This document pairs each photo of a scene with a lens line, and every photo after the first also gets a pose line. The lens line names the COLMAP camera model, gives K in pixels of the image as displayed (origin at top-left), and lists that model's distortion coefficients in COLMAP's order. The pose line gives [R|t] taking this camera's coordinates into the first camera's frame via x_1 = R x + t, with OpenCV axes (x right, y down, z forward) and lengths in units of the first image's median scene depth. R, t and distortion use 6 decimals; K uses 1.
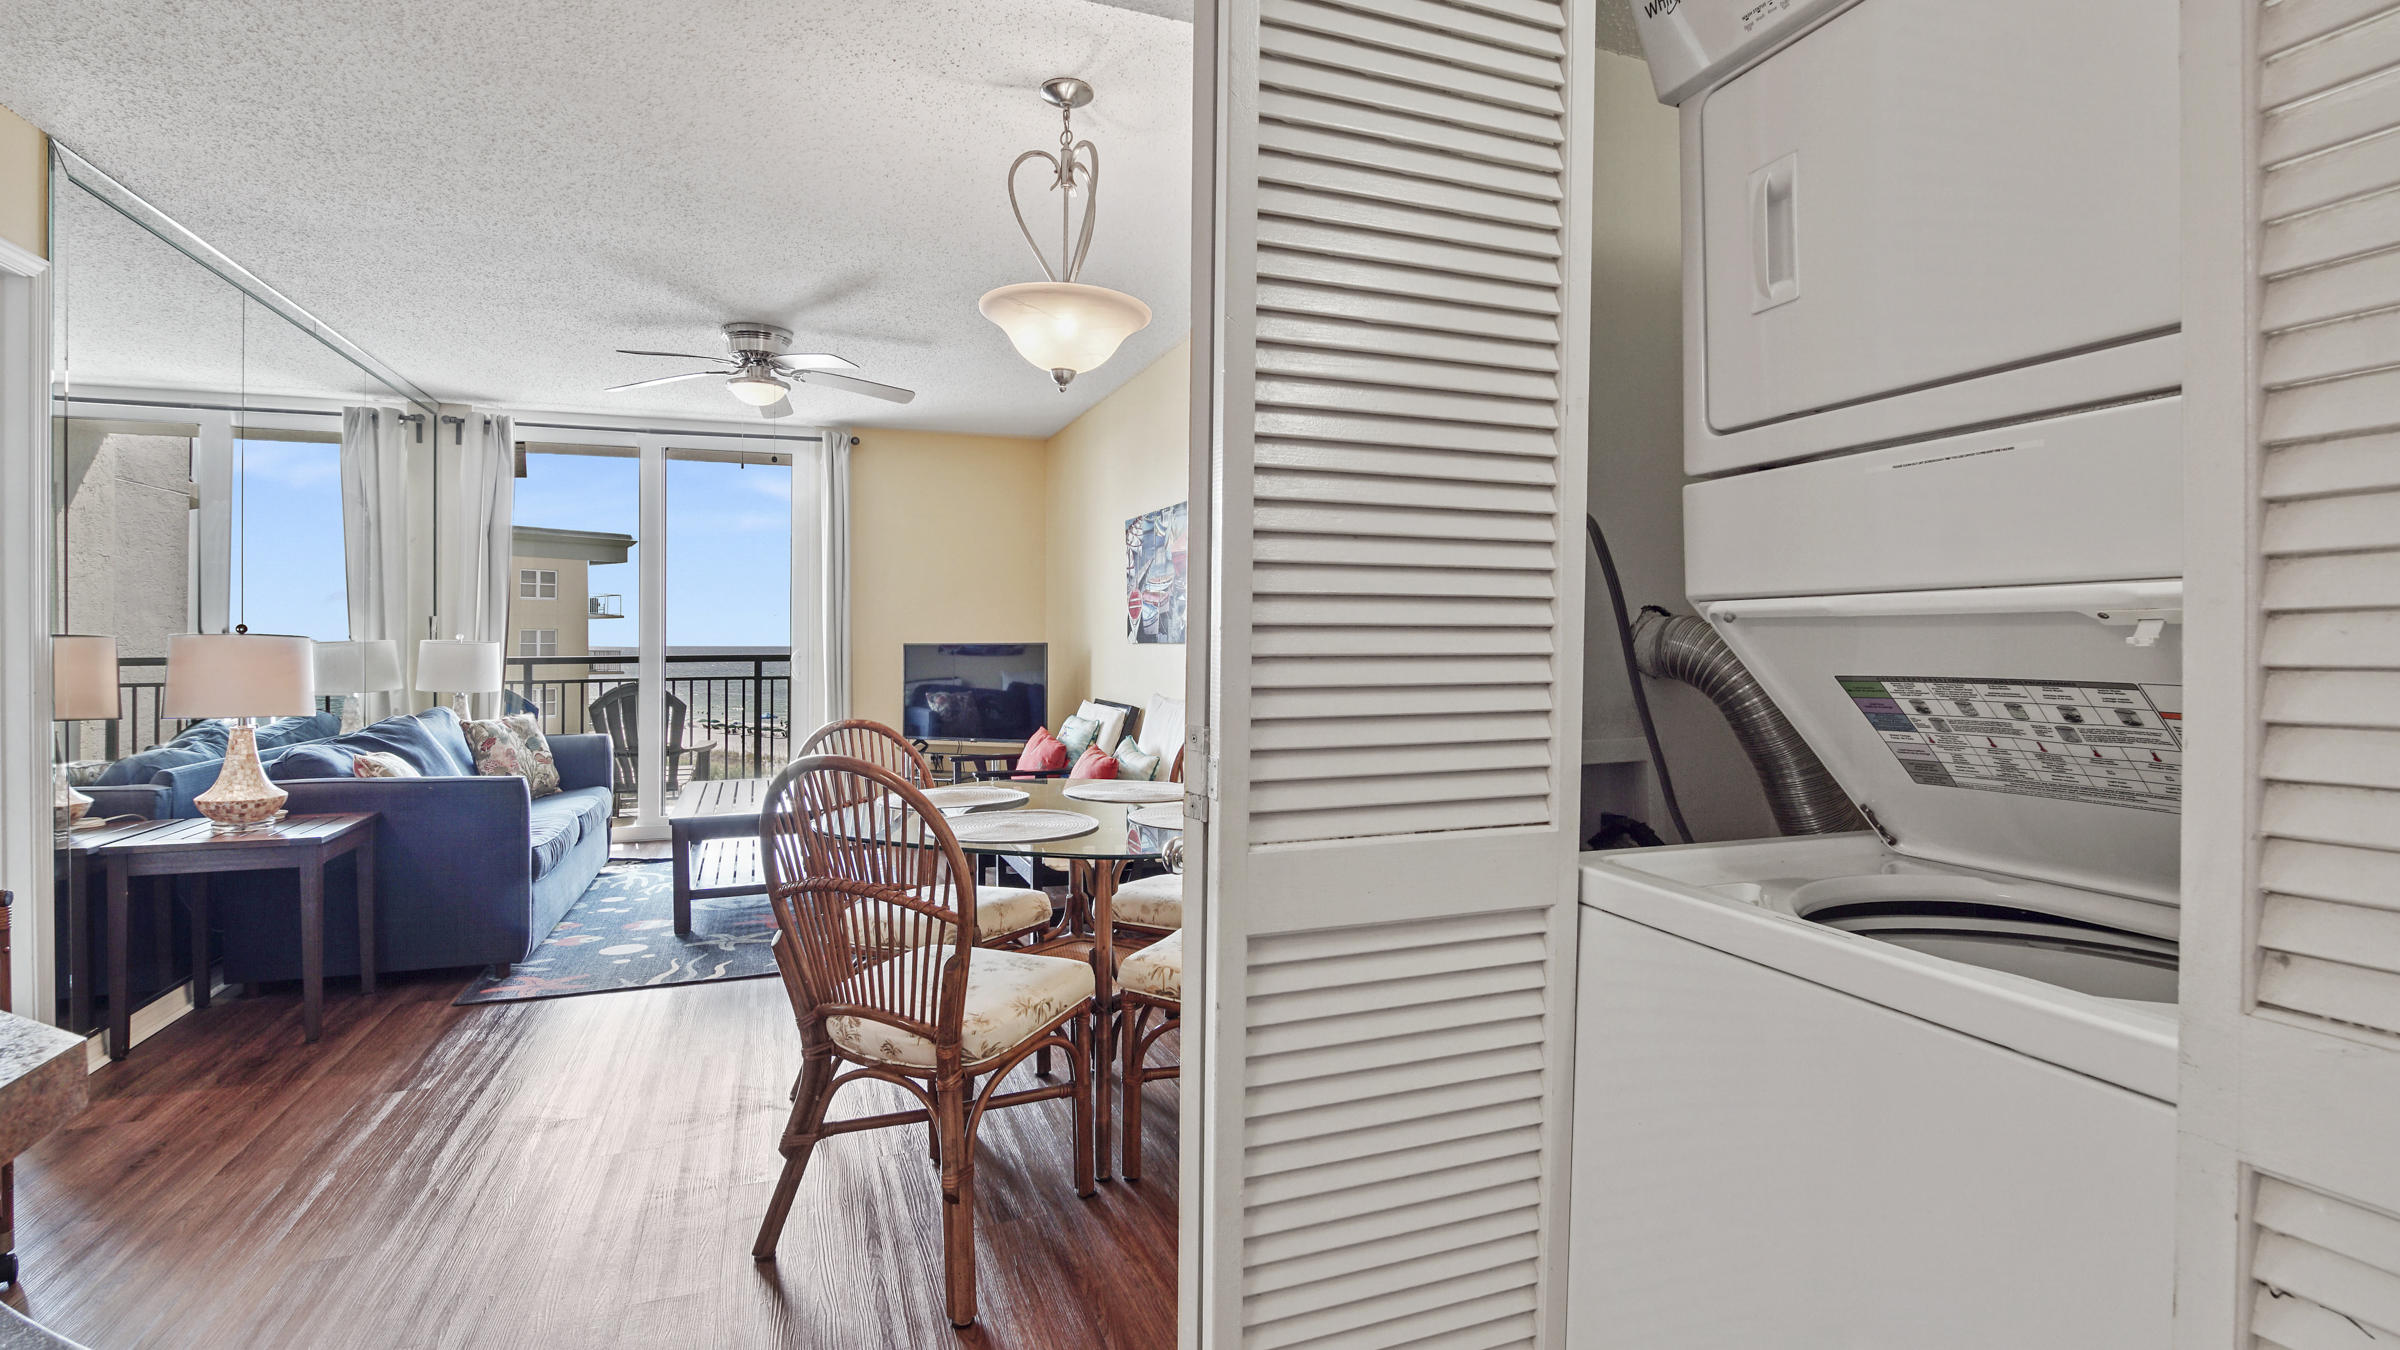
lens RADIAL K [[1099.4, 0, 1196.5], [0, 1099.4, 642.5], [0, 0, 1]] dist [-0.022315, -0.000811]
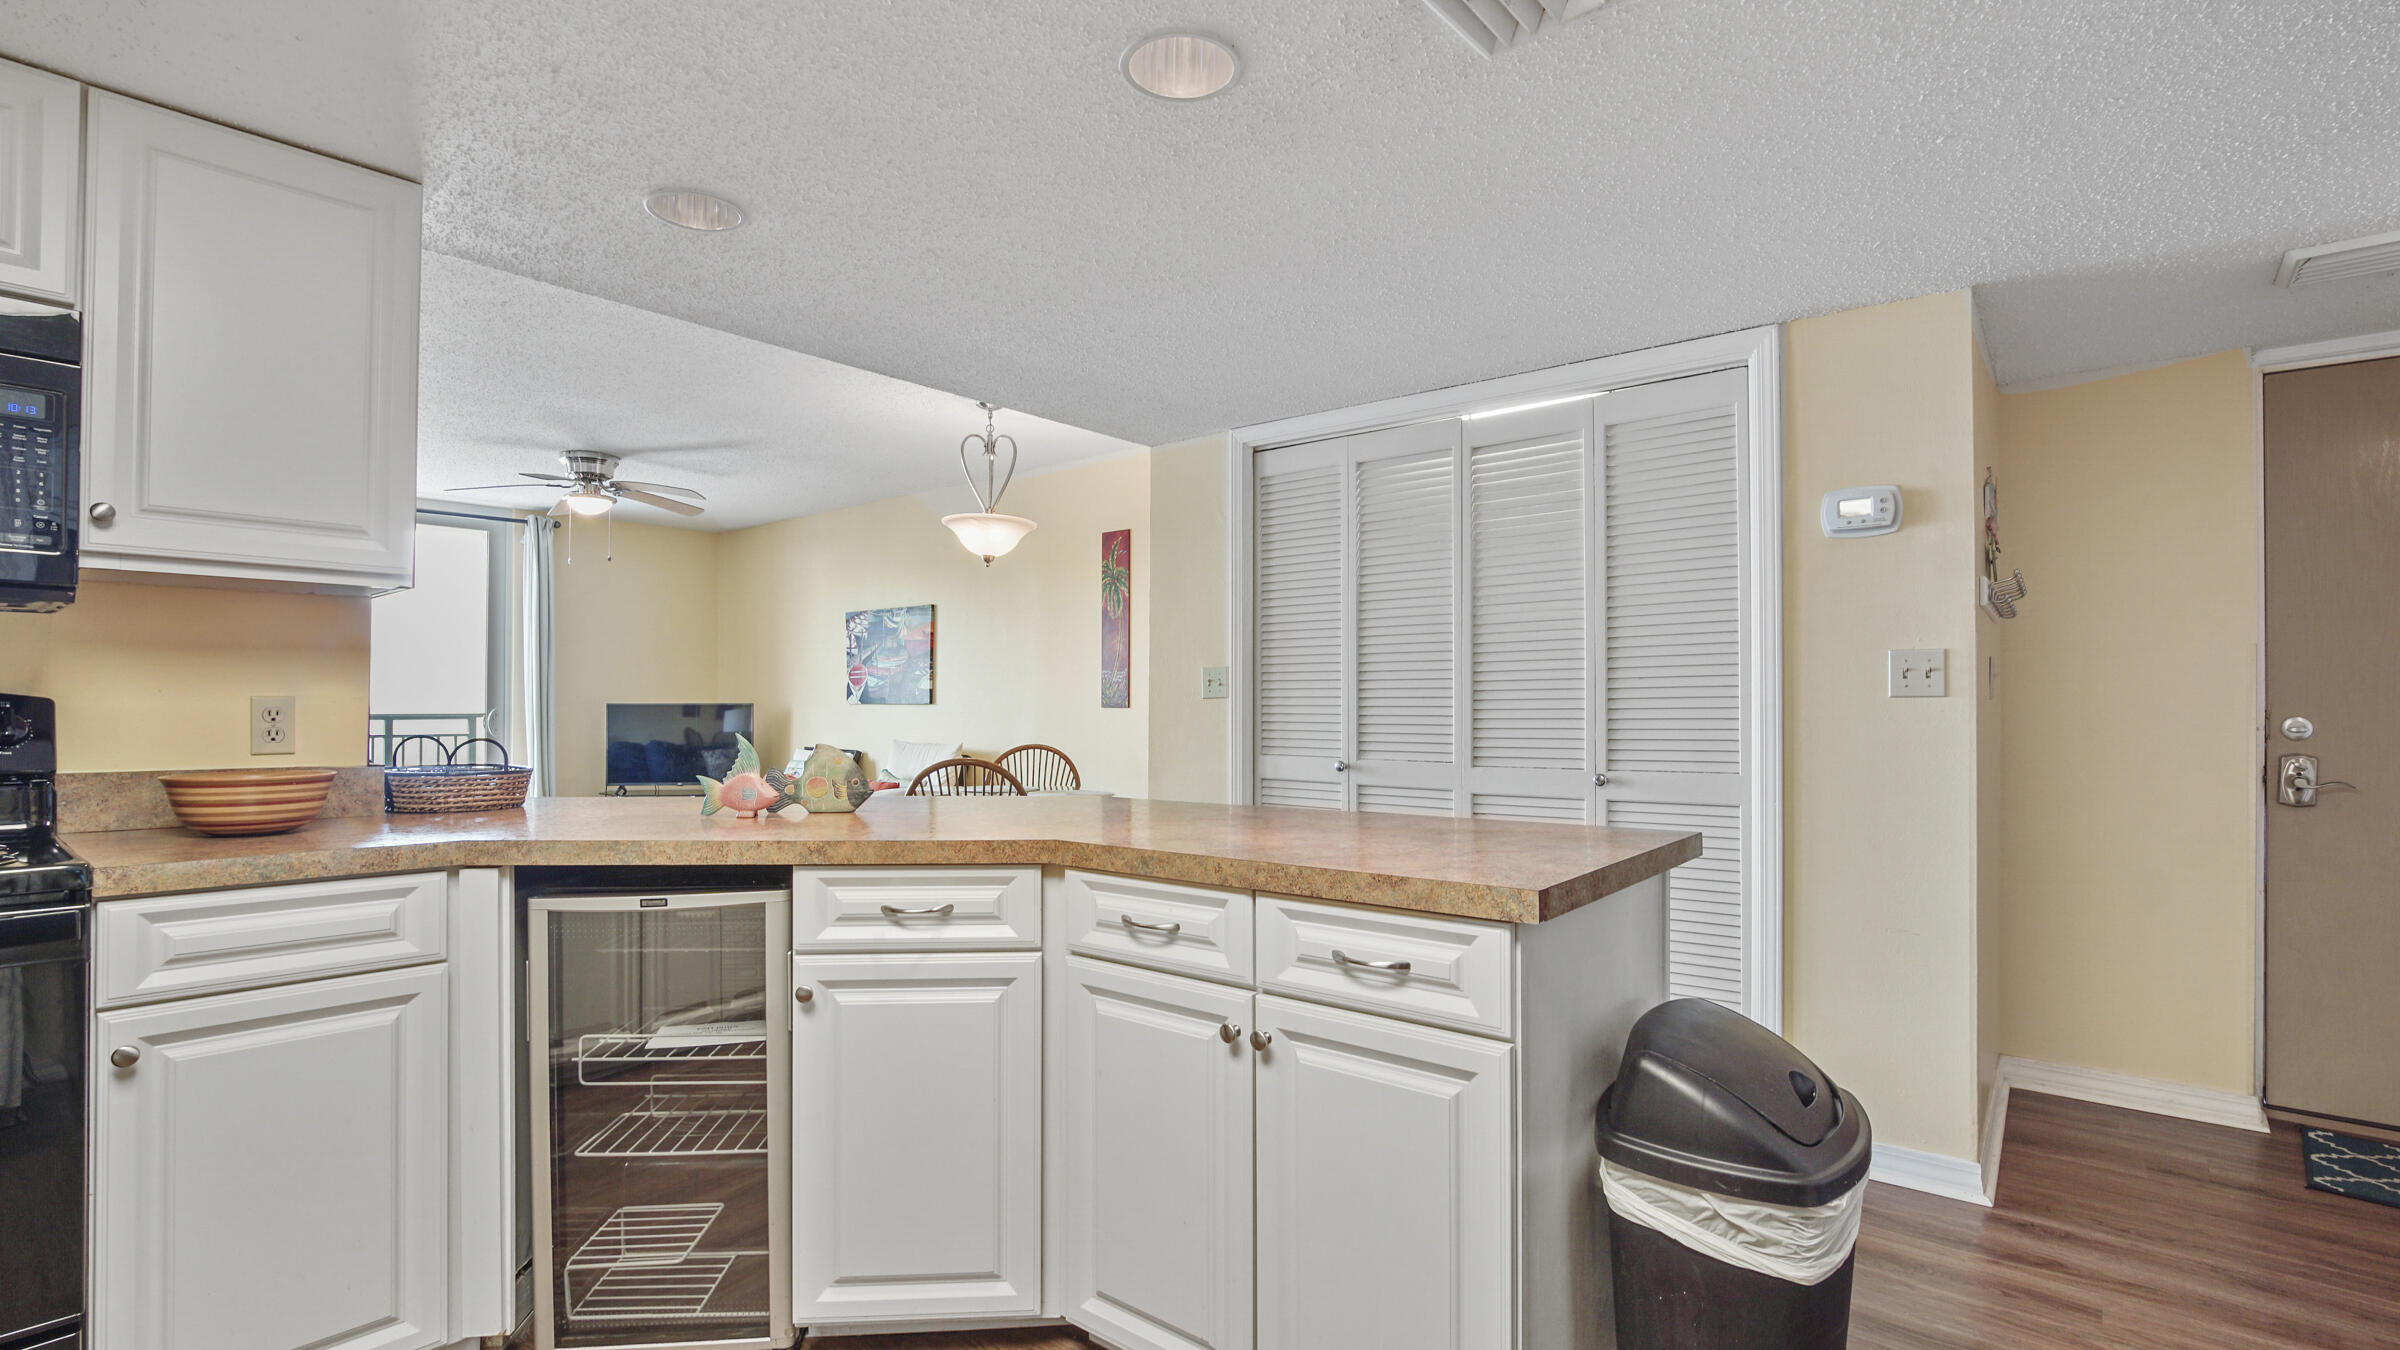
lens RADIAL K [[1085.8, 0, 1187.7], [0, 1085.8, 695.6], [0, 0, 1]] dist [-0.021784, 0.000550]
pose [[0.875227, 0.006234, 0.483672, -0.350519], [-0.003253, 0.999970, -0.007001, -0.001498], [-0.483701, 0.004554, 0.875221, -0.370449]]
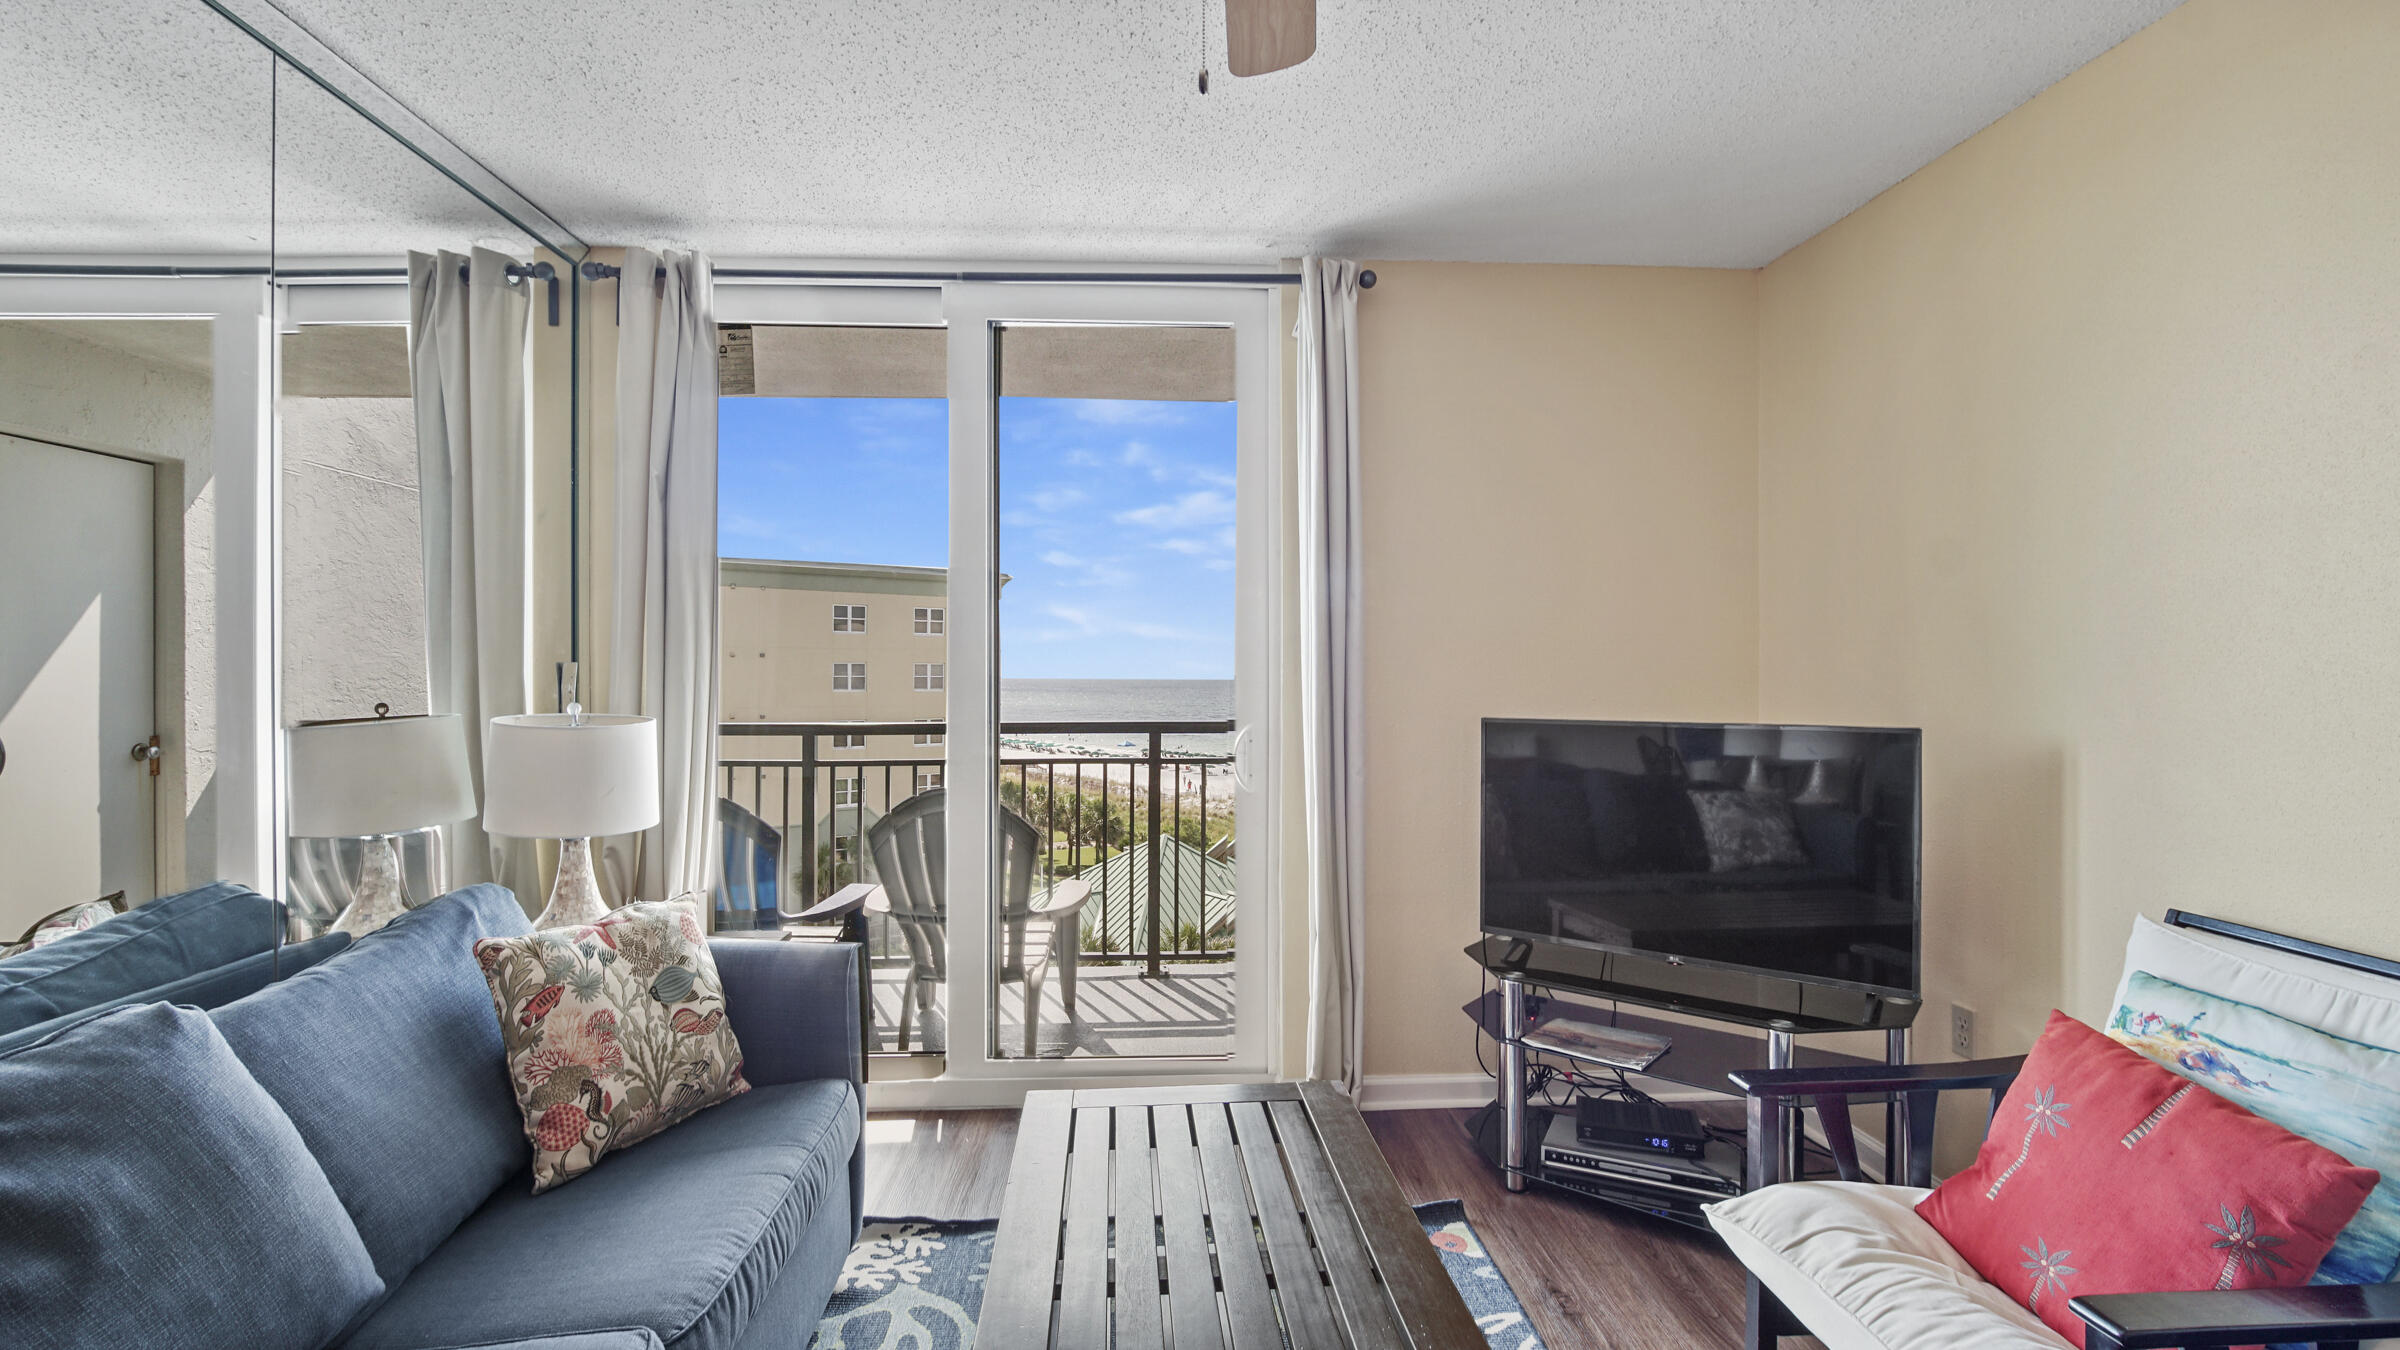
lens RADIAL K [[1063.1, 0, 1197.0], [0, 1063.1, 680.3], [0, 0, 1]] dist [-0.028205, 0.000558]
pose [[0.952617, 0.002666, -0.304160, -0.306362], [0.000355, 0.999951, 0.009877, -0.023133], [0.304172, -0.009517, 0.952570, 0.689857]]
